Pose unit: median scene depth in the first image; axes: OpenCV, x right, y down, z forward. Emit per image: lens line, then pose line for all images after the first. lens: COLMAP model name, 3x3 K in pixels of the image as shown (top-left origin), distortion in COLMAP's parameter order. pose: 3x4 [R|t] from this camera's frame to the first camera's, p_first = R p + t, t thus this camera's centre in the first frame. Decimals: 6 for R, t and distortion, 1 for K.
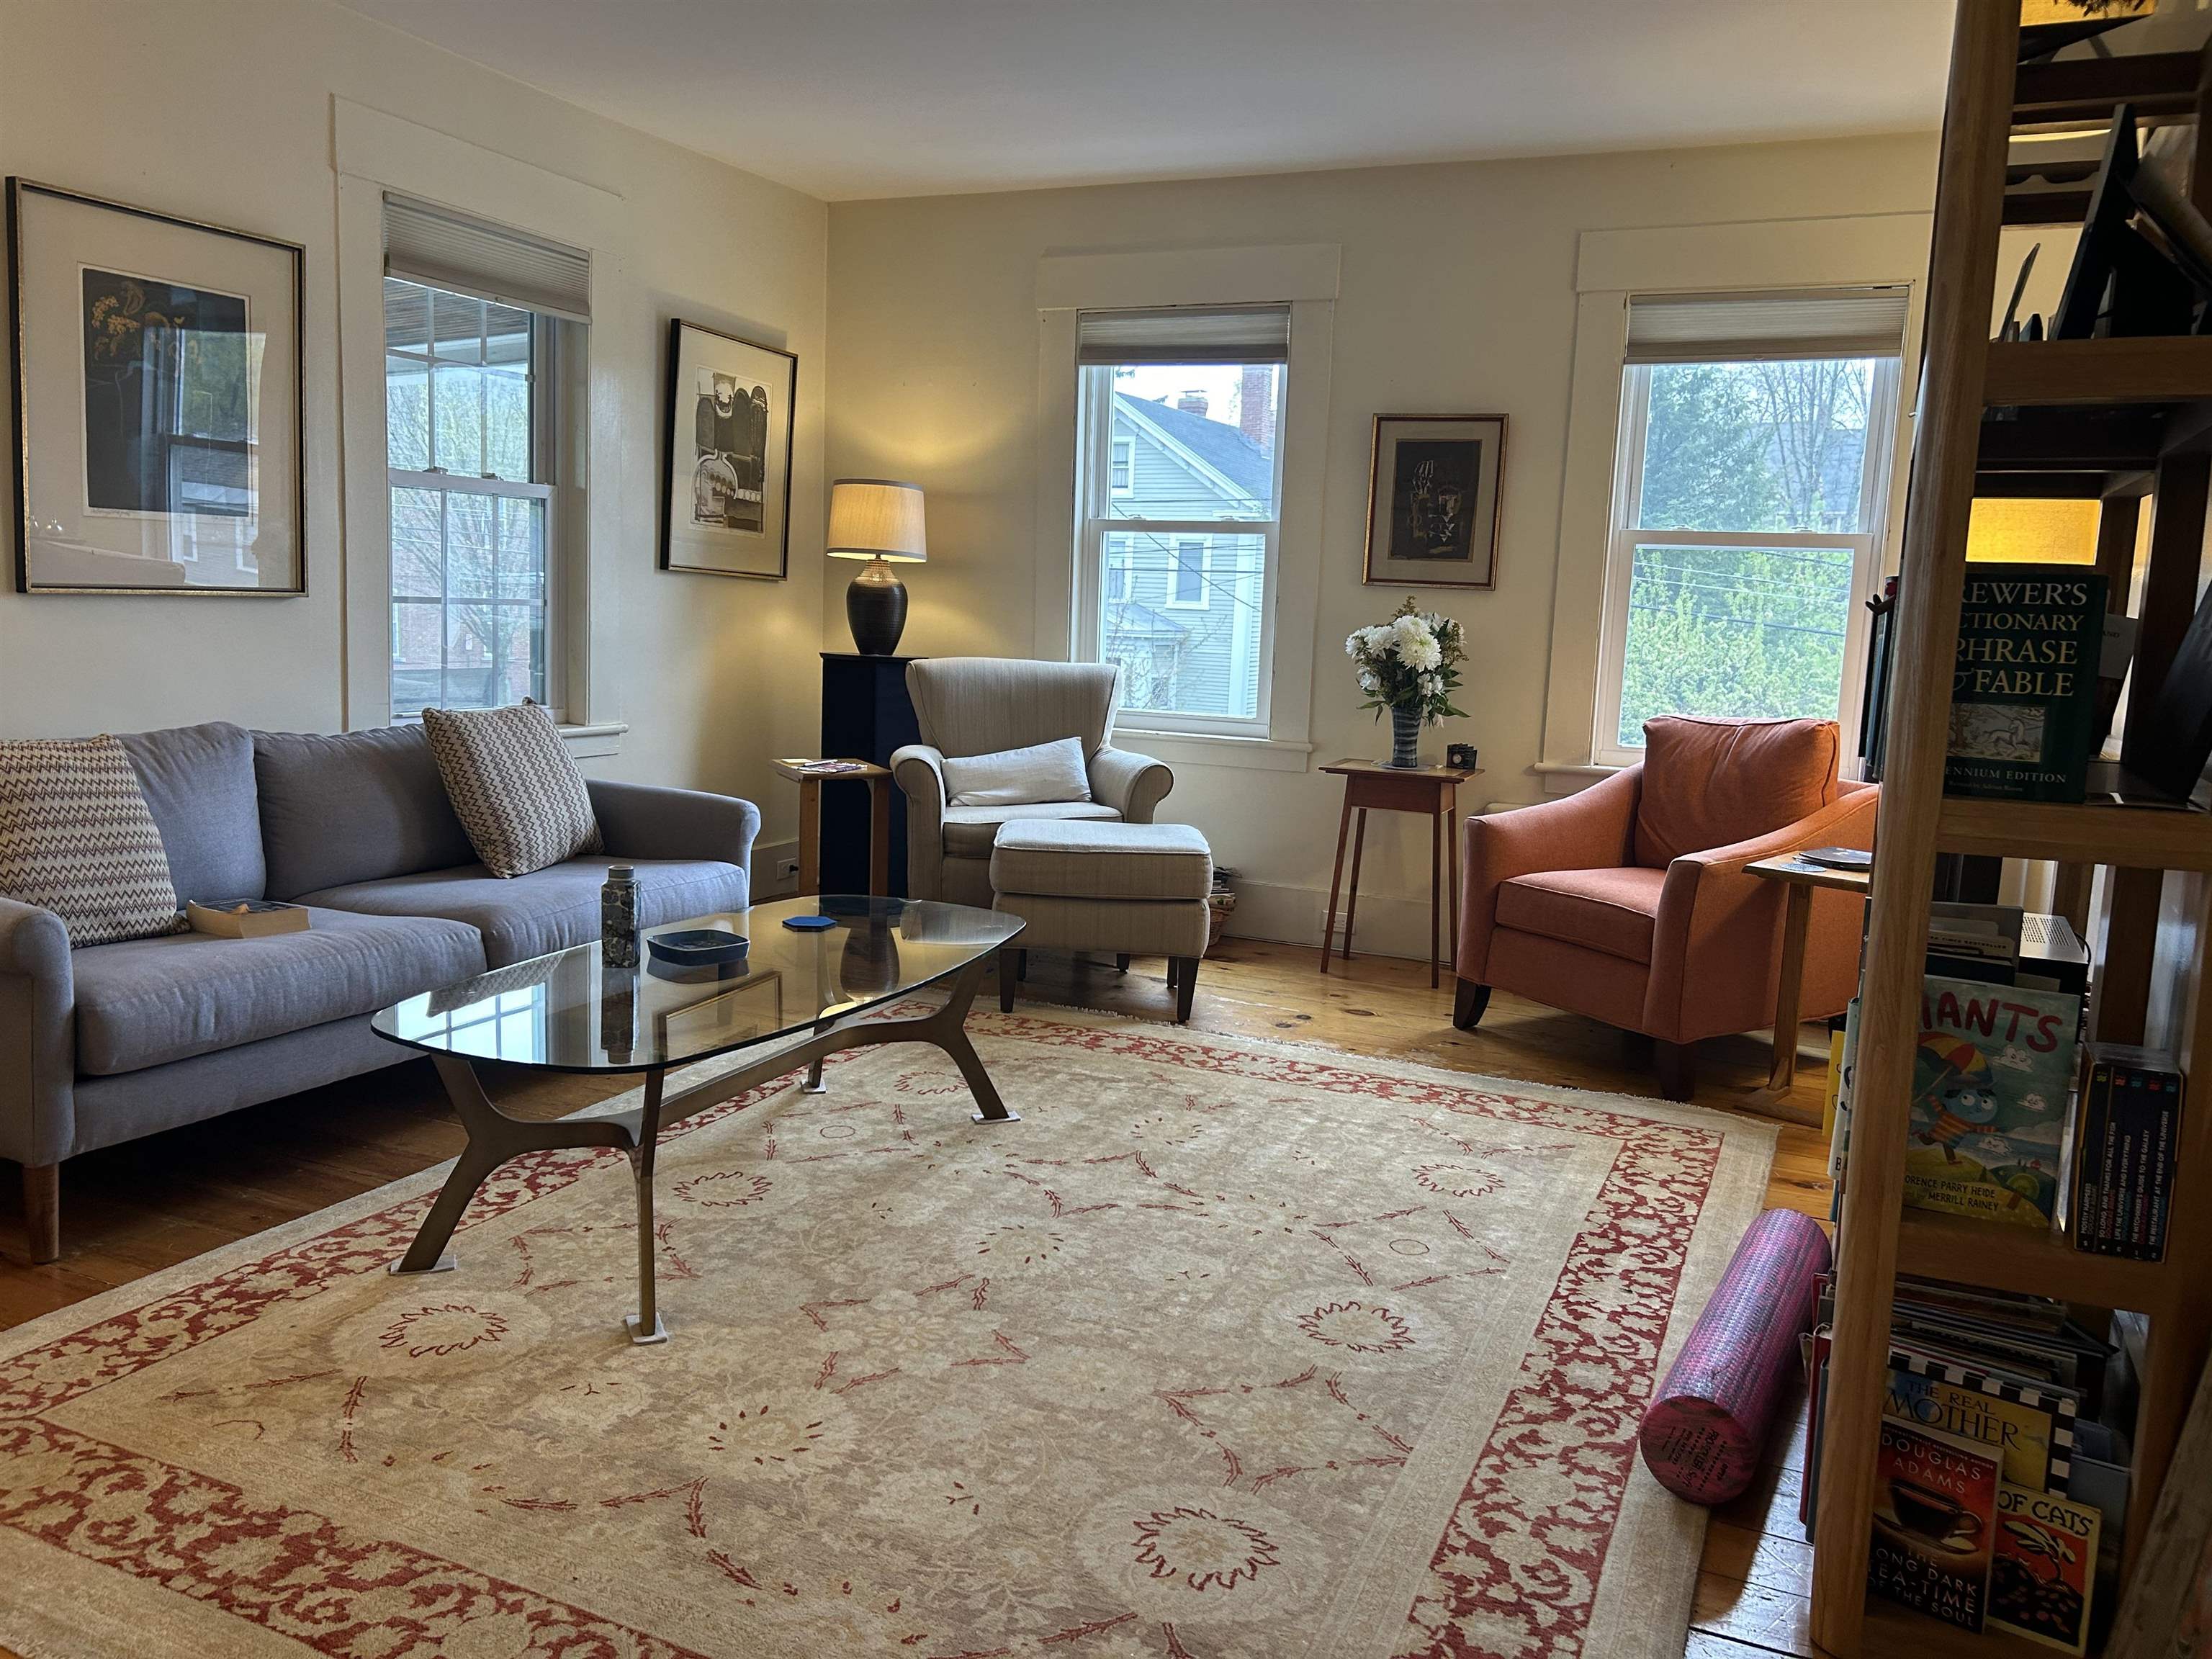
lens RADIAL K [[1689.8, 0, 1096.5], [0, 1689.8, 822.6], [0, 0, 1]] dist [0.048076, -0.044725]
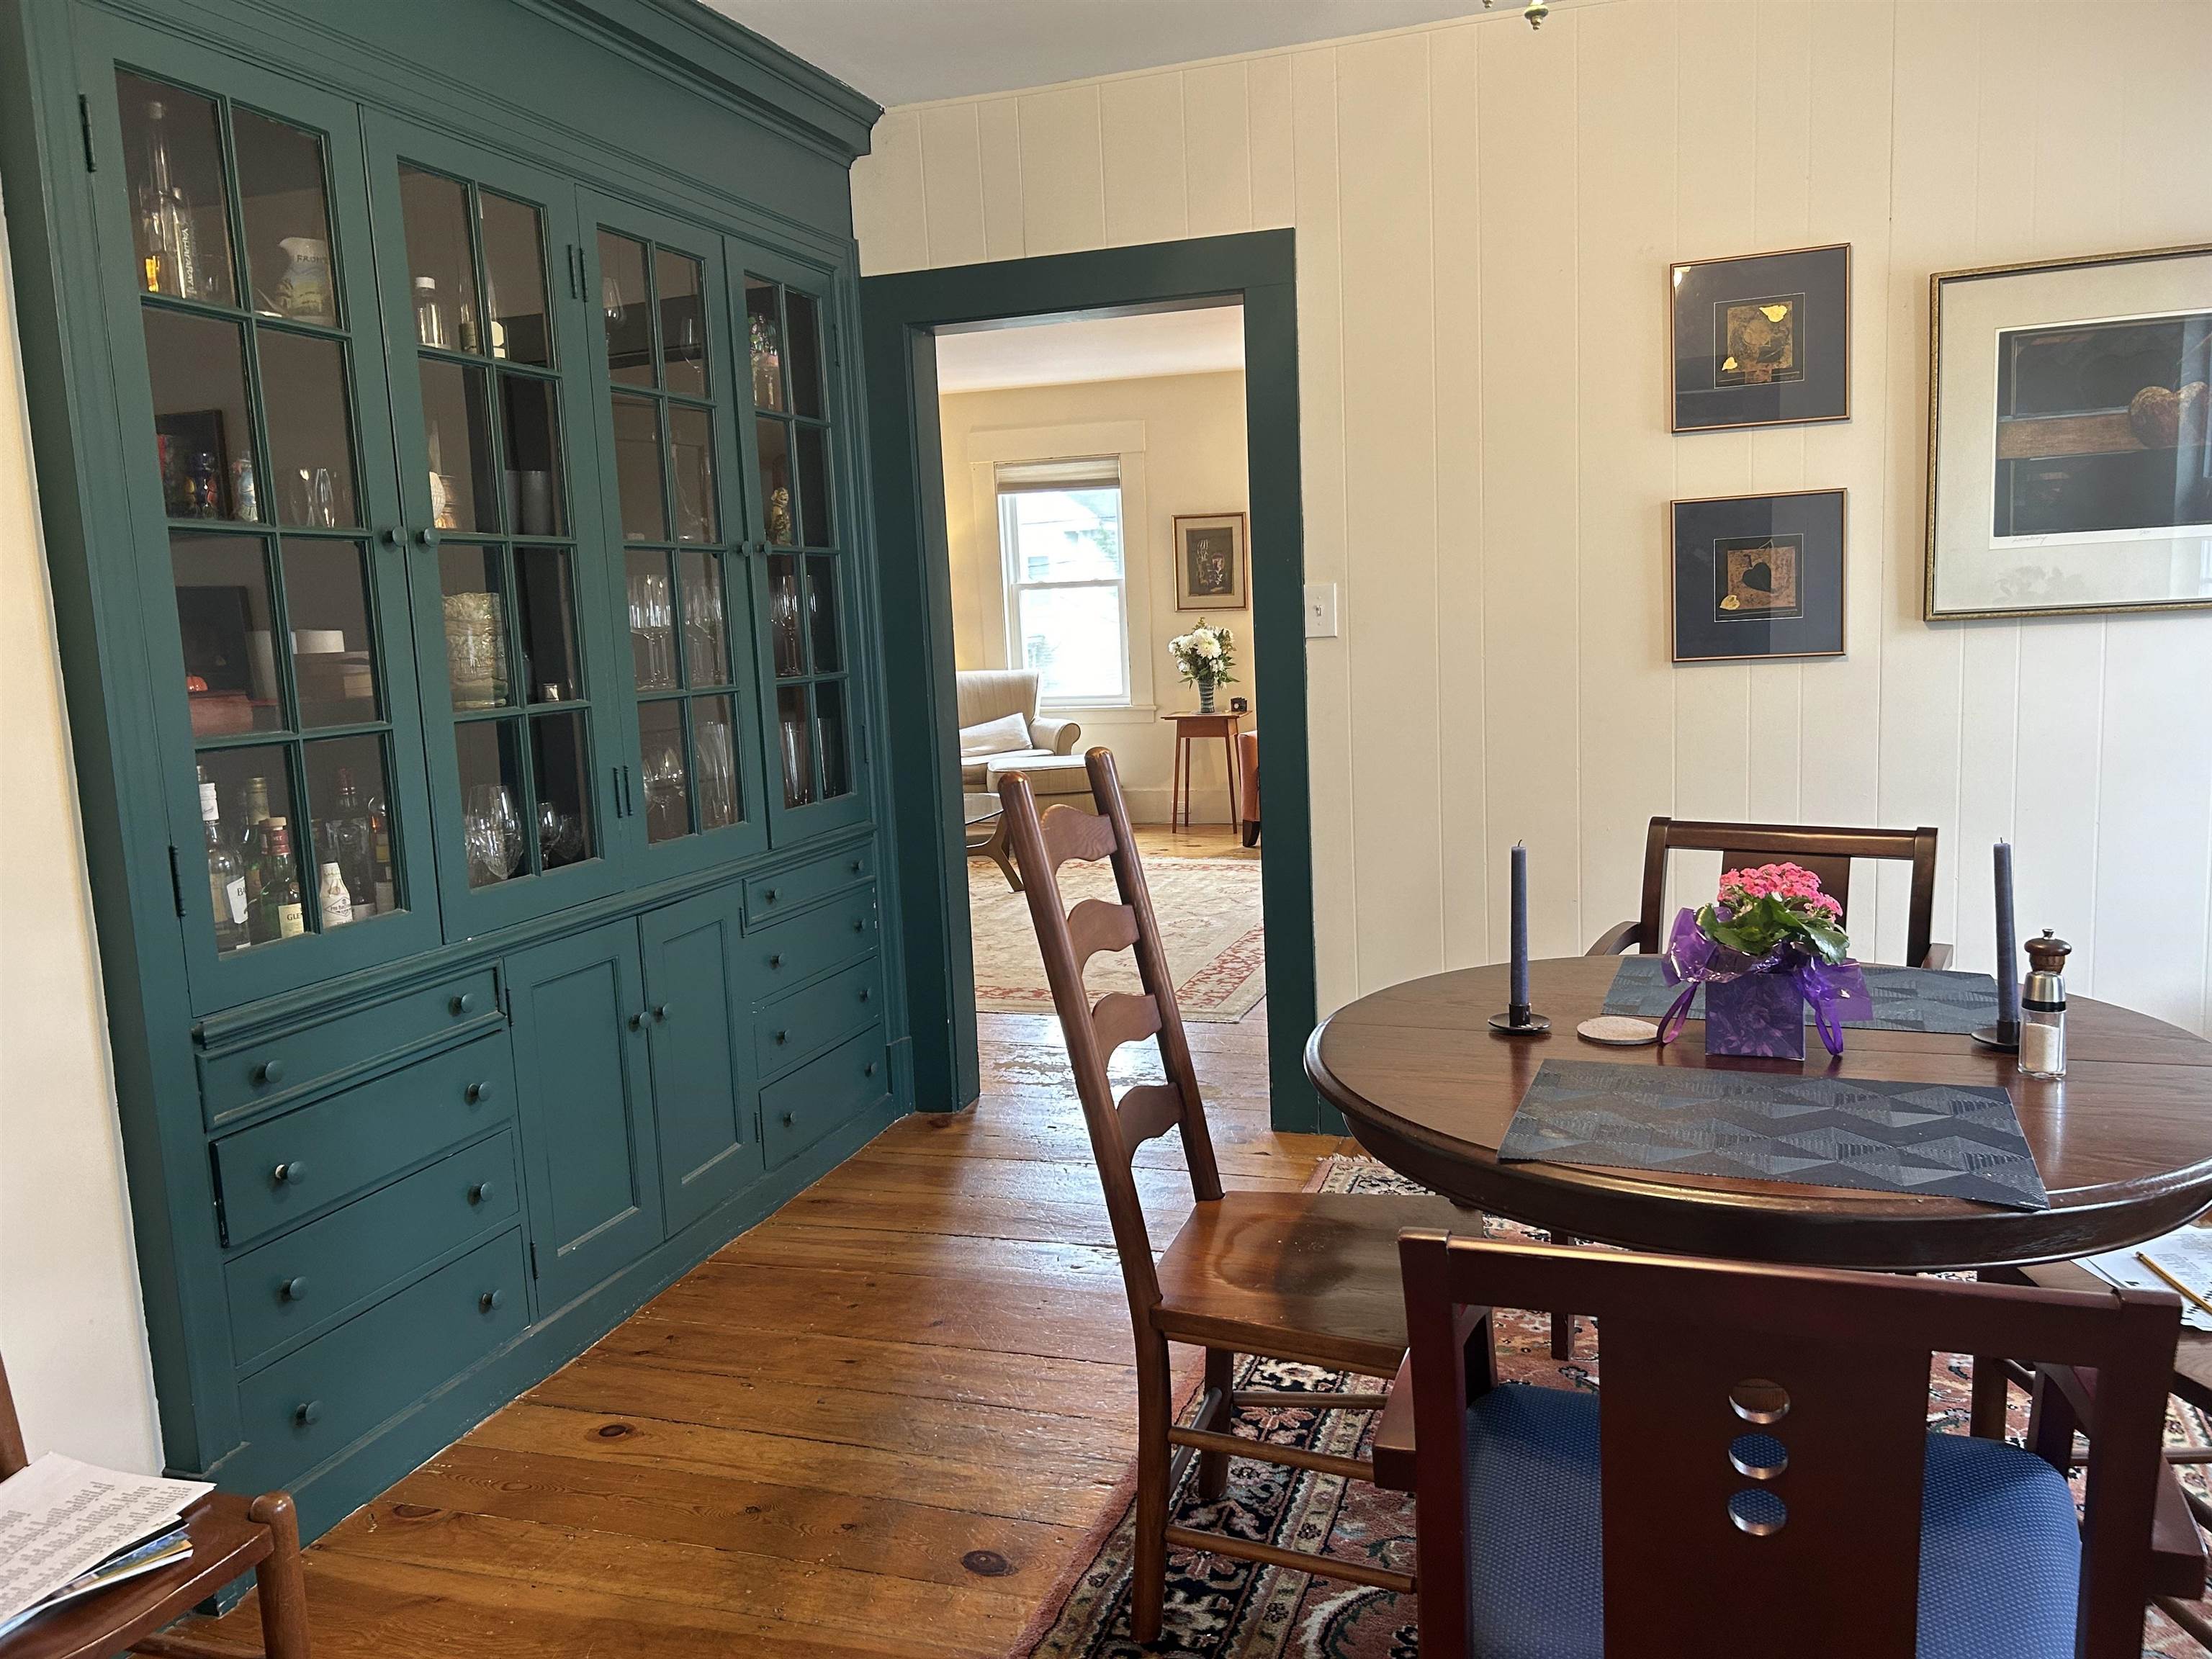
lens RADIAL K [[1689.8, 0, 1116.5], [0, 1689.8, 829.8], [0, 0, 1]] dist [0.048076, -0.044725]
pose [[0.991186, -0.094203, 0.093149, -0.112974], [0.093965, 0.995551, 0.006949, 0.085002], [-0.093390, 0.001865, 0.995628, -0.949279]]
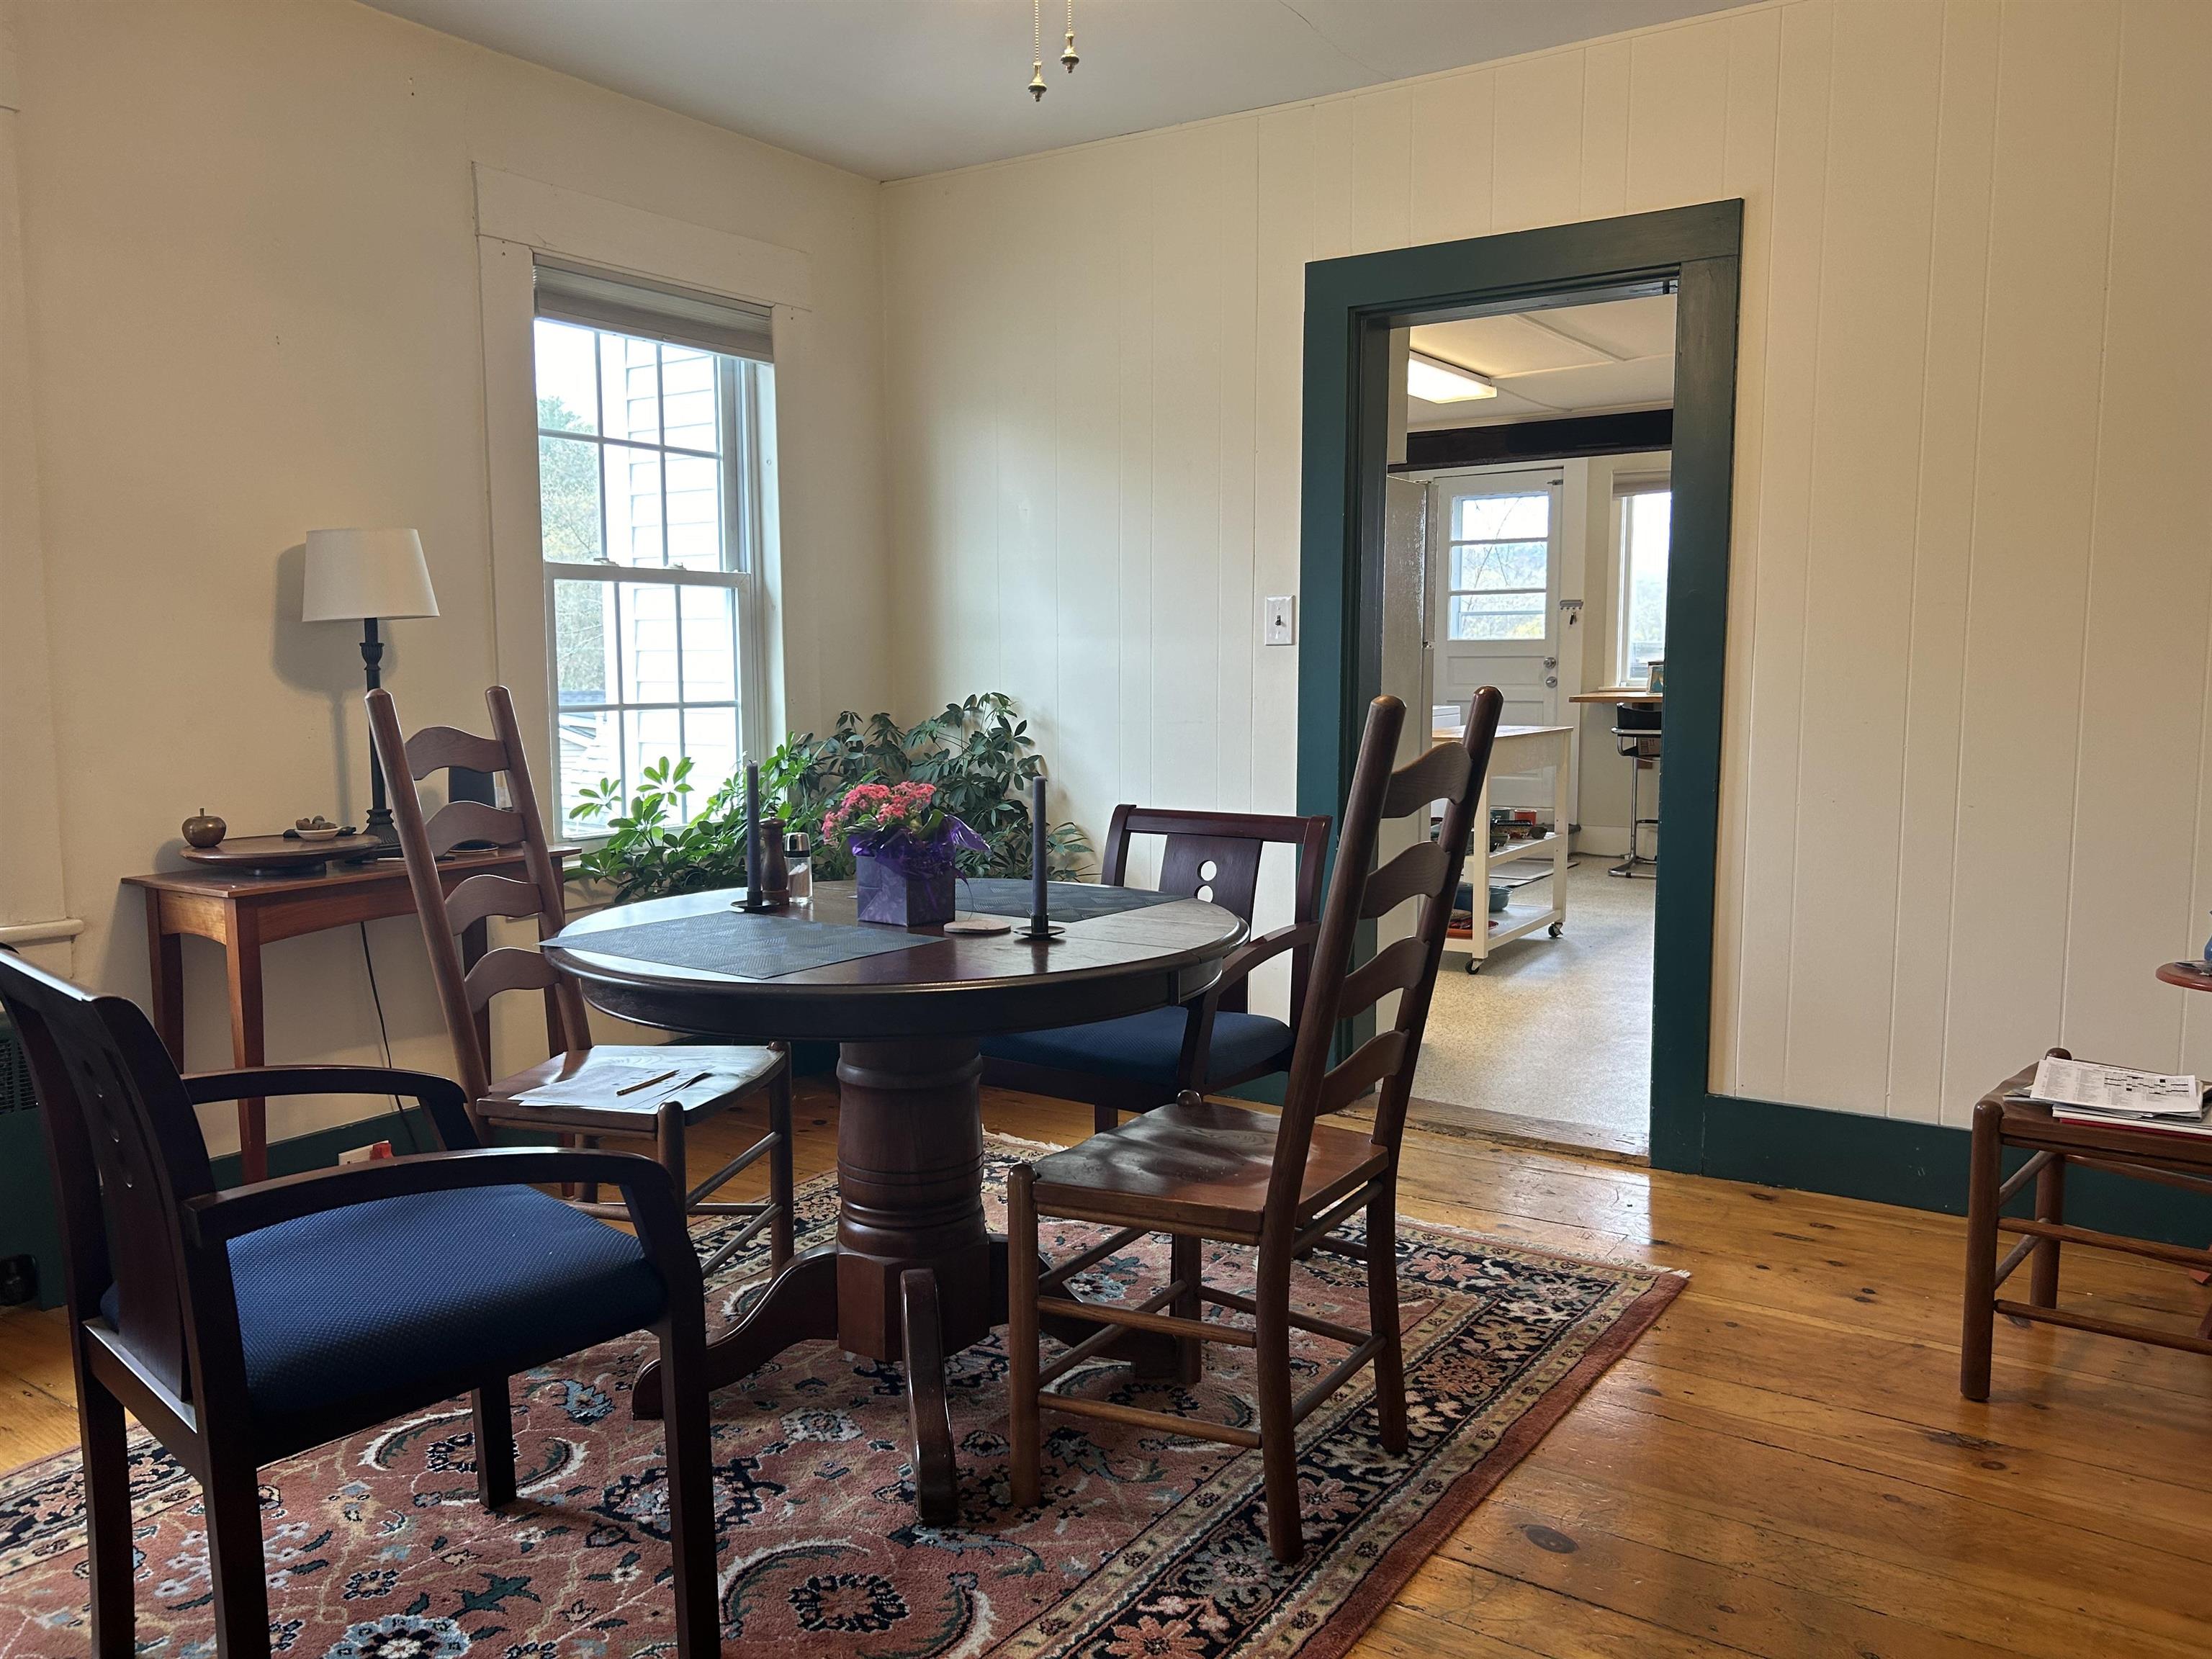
lens RADIAL K [[1689.8, 0, 1101.0], [0, 1689.8, 835.7], [0, 0, 1]] dist [0.048076, -0.044725]
pose [[-0.986647, -0.051202, 0.154618, 0.087806], [-0.012878, 0.970854, 0.239325, -0.280206], [-0.162365, 0.234138, -0.958549, 2.924969]]
